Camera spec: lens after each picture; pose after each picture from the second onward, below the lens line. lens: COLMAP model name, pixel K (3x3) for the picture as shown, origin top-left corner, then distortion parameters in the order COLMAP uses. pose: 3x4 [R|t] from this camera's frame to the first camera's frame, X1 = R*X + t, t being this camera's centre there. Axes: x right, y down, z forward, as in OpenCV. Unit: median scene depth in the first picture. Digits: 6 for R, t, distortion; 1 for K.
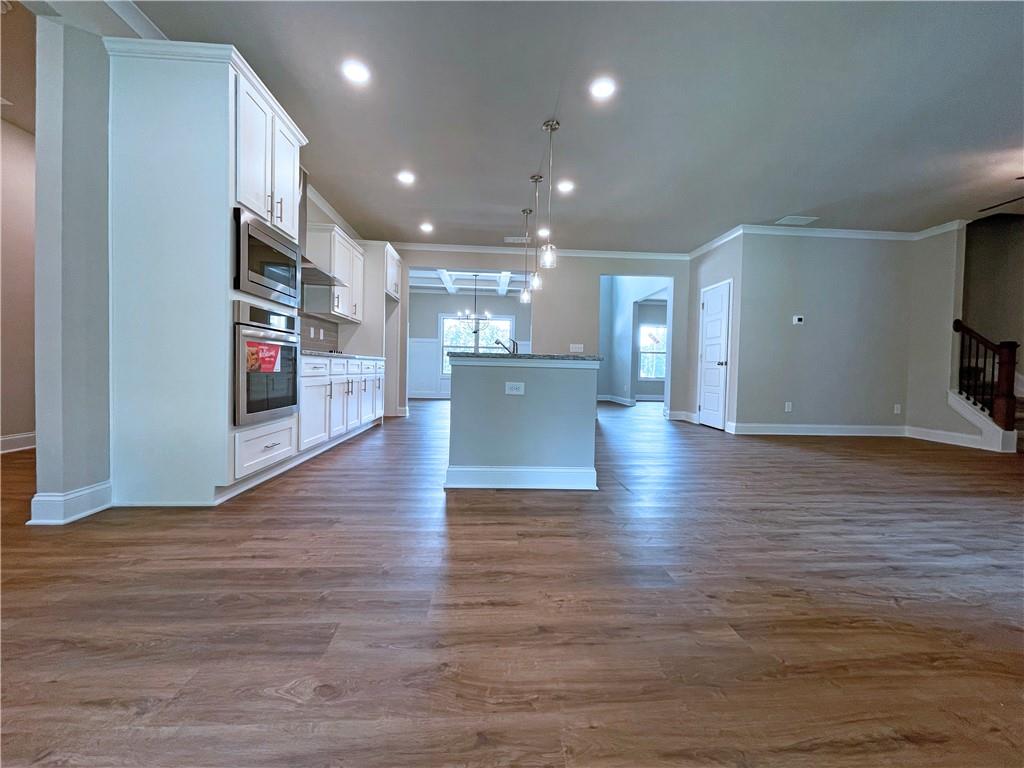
lens RADIAL K [[419.5, 0, 512.0], [0, 419.5, 384.0], [0, 0, 1]] dist [-0.016687, 0.000068]
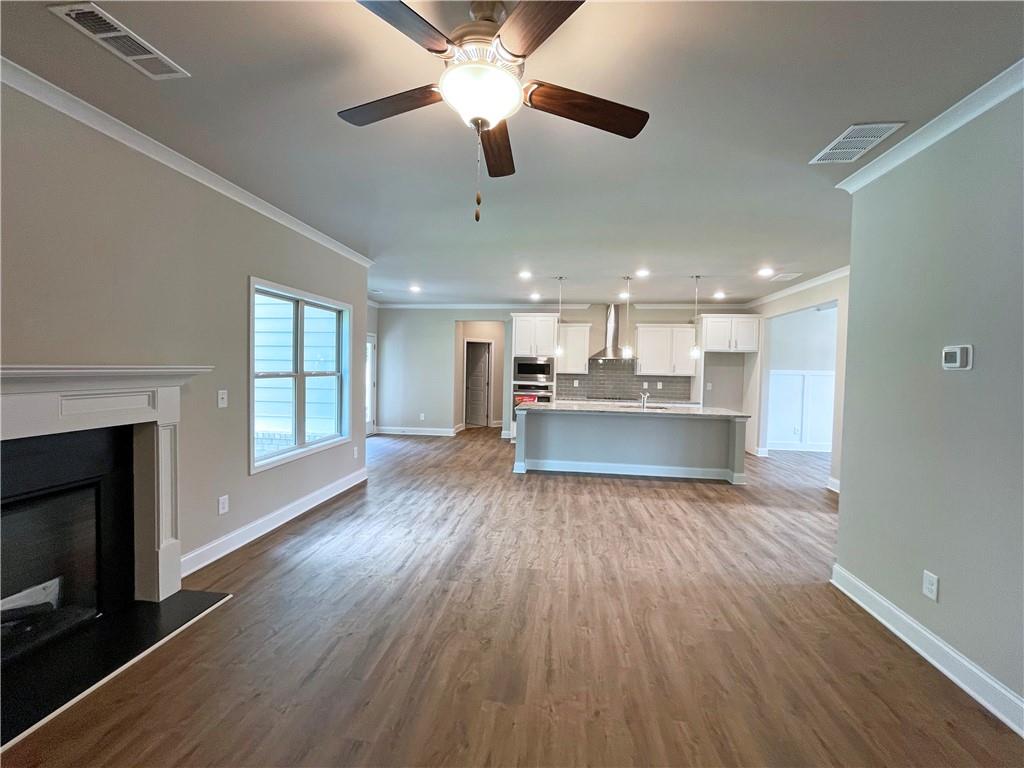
lens RADIAL K [[419.5, 0, 512.0], [0, 419.5, 384.0], [0, 0, 1]] dist [-0.016687, 0.000068]
pose [[-0.199343, 0.010785, -0.979870, 3.106022], [-0.049592, 0.998547, 0.021079, -0.319466], [0.978674, 0.052796, -0.198519, 1.920216]]
